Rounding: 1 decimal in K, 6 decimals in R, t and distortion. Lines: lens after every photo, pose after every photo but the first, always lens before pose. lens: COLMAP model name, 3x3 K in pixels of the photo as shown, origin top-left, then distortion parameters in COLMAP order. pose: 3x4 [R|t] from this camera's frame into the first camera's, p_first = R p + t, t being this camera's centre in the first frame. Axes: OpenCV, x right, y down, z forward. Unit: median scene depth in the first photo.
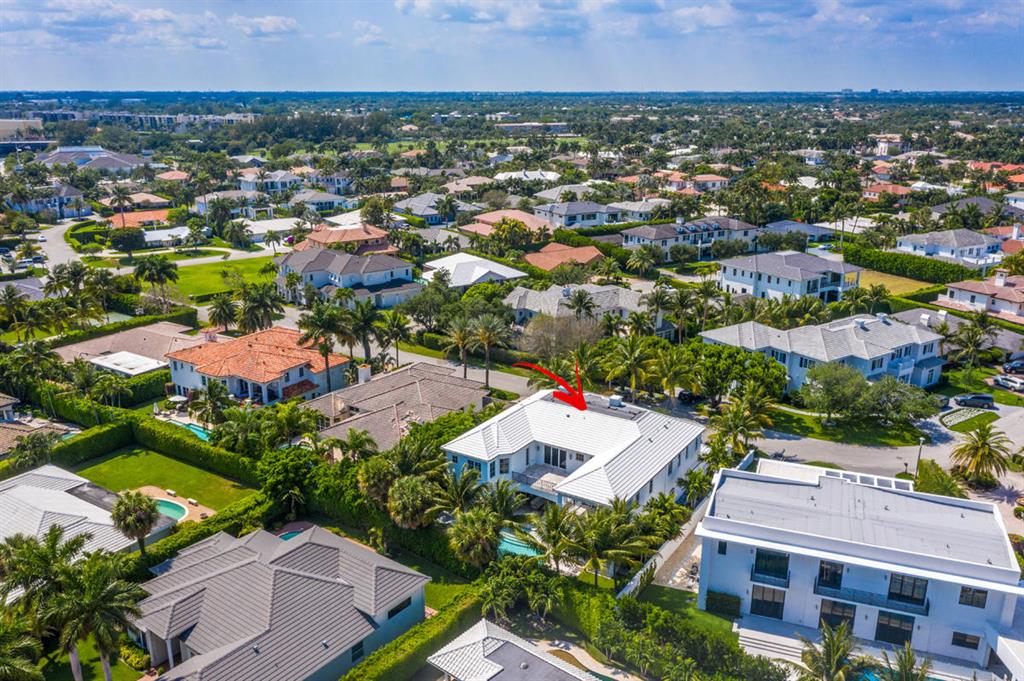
lens RADIAL K [[810.1, 0, 512.0], [0, 810.1, 340.5], [0, 0, 1]] dist [0.003345, 0.000427]
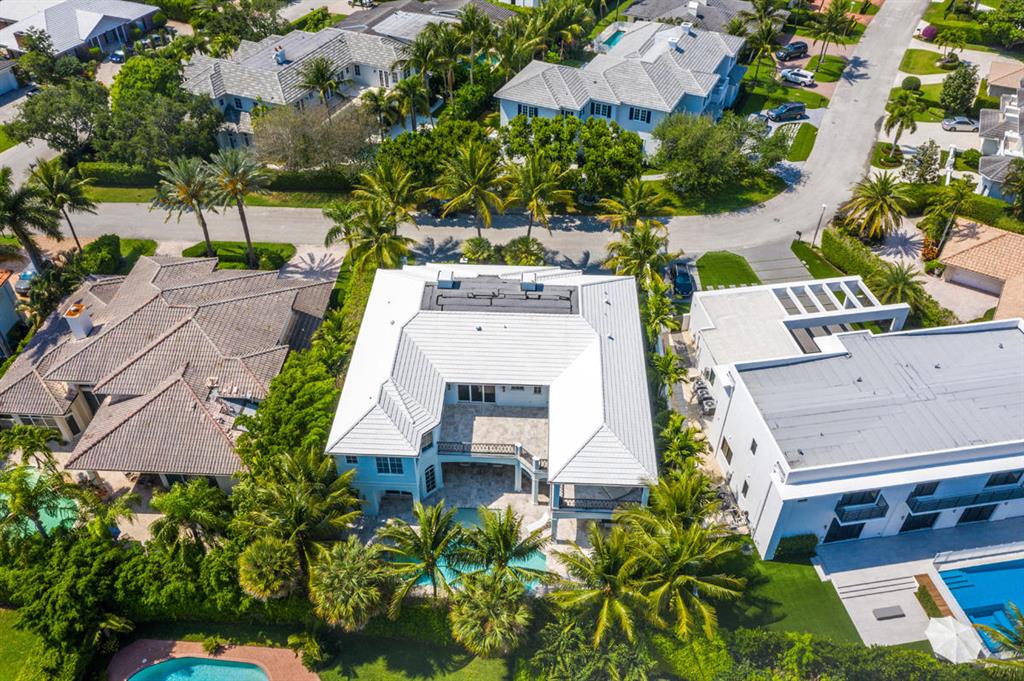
lens RADIAL K [[810.1, 0, 512.0], [0, 810.1, 340.5], [0, 0, 1]] dist [0.003345, 0.000427]
pose [[0.864122, -0.331826, 0.378398, -0.126082], [0.150293, 0.887690, 0.435222, -0.142942], [-0.480319, -0.319214, 0.816943, 0.331149]]
